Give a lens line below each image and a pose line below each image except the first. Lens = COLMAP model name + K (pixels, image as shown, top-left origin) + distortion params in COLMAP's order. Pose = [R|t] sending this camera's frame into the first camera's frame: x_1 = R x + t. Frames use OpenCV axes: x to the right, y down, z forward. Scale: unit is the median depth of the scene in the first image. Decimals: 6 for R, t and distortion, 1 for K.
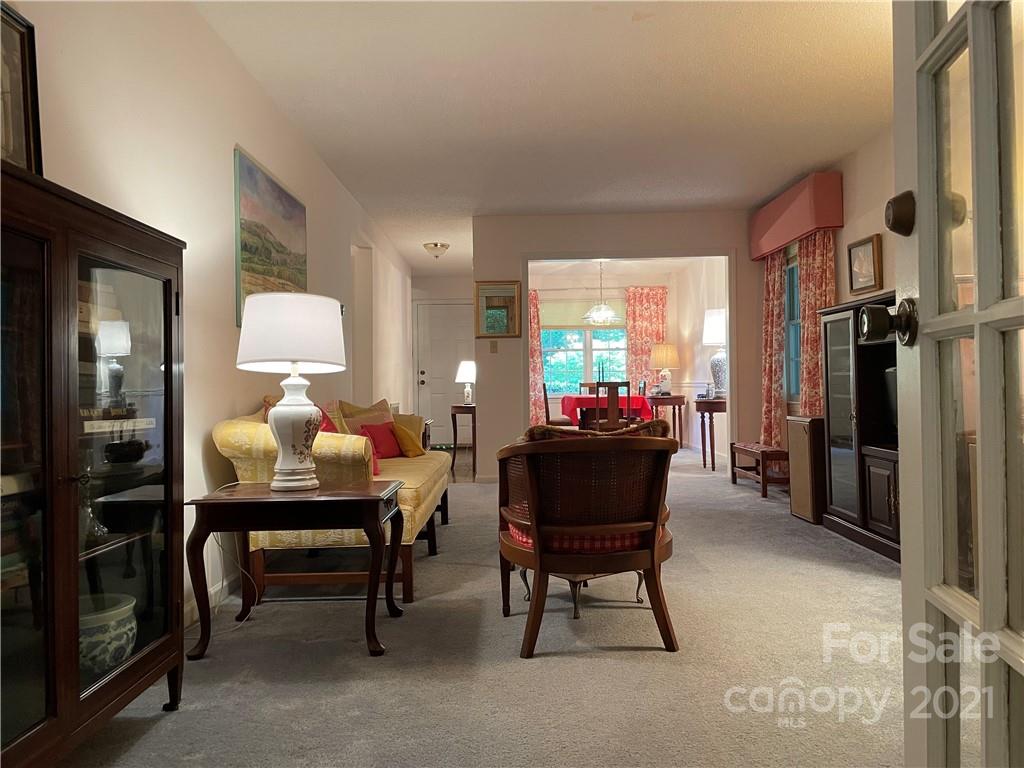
lens RADIAL K [[779.2, 0, 513.7], [0, 779.2, 381.9], [0, 0, 1]] dist [0.092483, -0.123671]
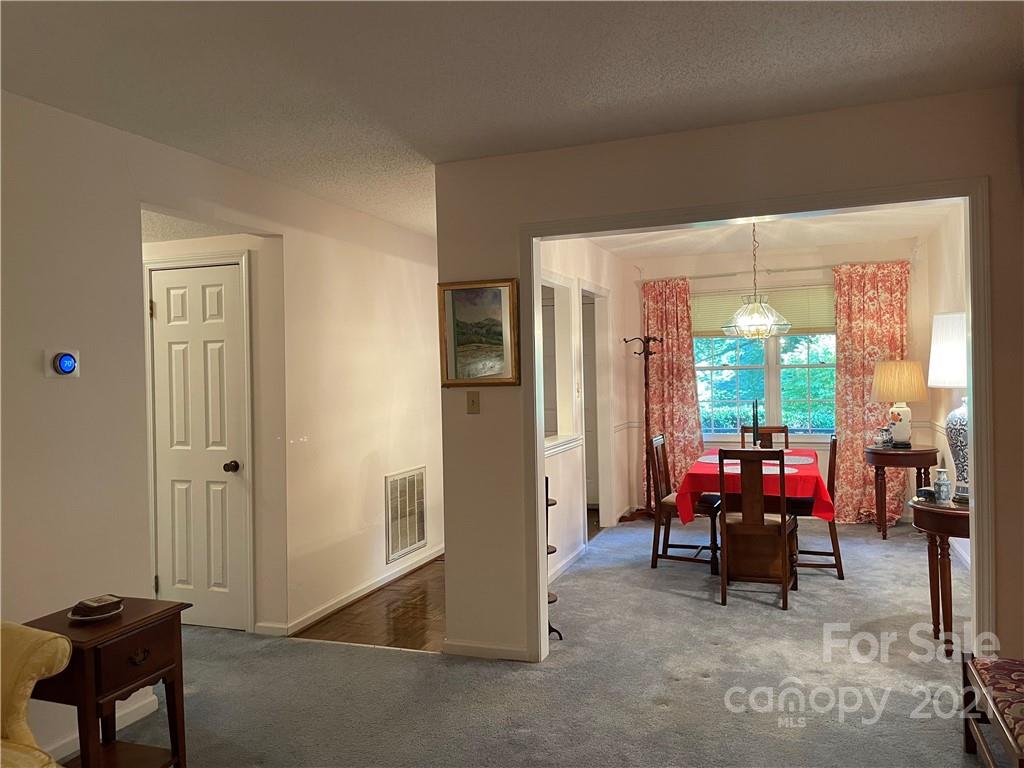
lens RADIAL K [[779.2, 0, 511.2], [0, 779.2, 382.3], [0, 0, 1]] dist [0.092483, -0.123671]
pose [[0.936124, -0.003862, -0.351649, 0.129867], [0.012119, 0.999700, 0.021282, -0.047926], [0.351461, -0.024184, 0.935890, 0.343318]]
